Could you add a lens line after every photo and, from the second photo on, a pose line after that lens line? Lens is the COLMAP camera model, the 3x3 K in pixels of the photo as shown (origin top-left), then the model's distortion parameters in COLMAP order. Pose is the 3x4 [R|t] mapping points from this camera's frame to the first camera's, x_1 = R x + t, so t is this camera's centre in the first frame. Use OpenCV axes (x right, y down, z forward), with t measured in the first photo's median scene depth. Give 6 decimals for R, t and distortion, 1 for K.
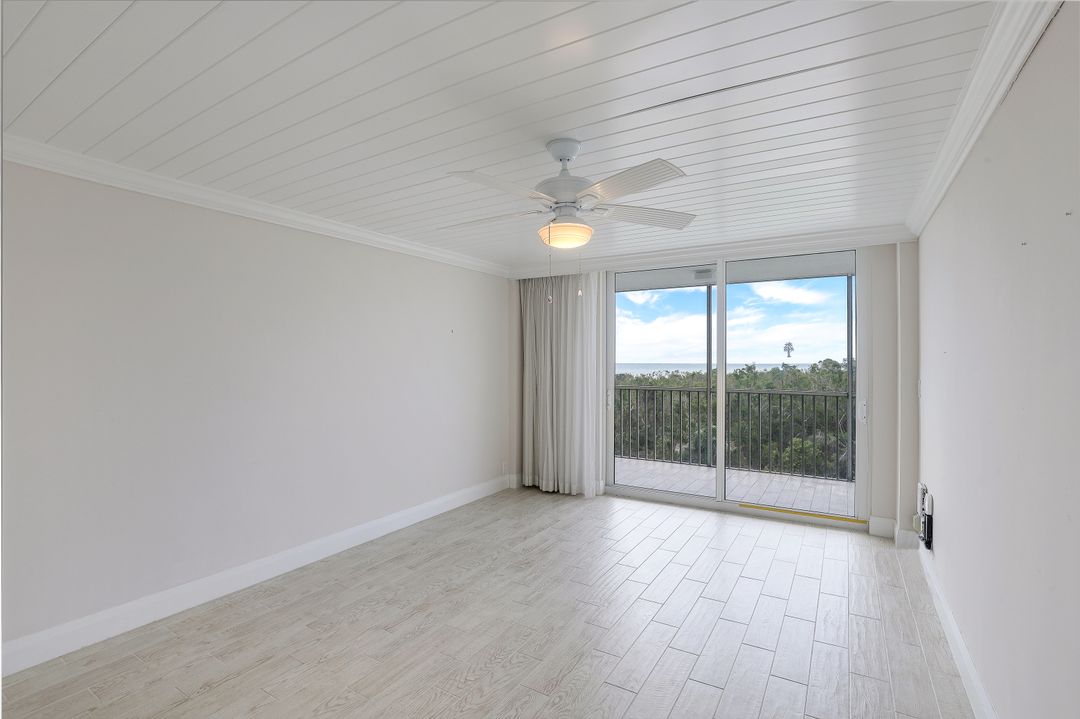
lens RADIAL K [[498.8, 0, 556.4], [0, 498.8, 363.0], [0, 0, 1]] dist [-0.020383, 0.000197]
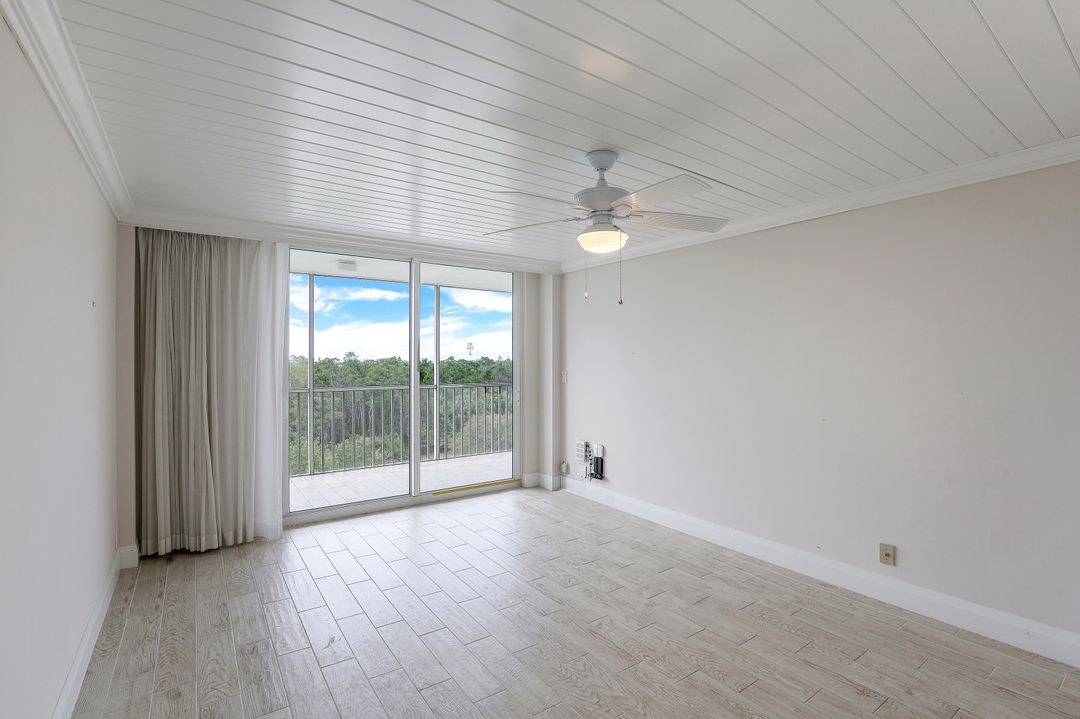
lens RADIAL K [[450.6, 0, 641.8], [0, 450.6, 358.1], [0, 0, 1]] dist [-0.017285, 0.000034]
pose [[0.390267, -0.000502, 0.920702, -0.338348], [0.003434, 0.999994, -0.000910, -0.001267], [-0.920695, 0.003516, 0.390266, 0.219602]]
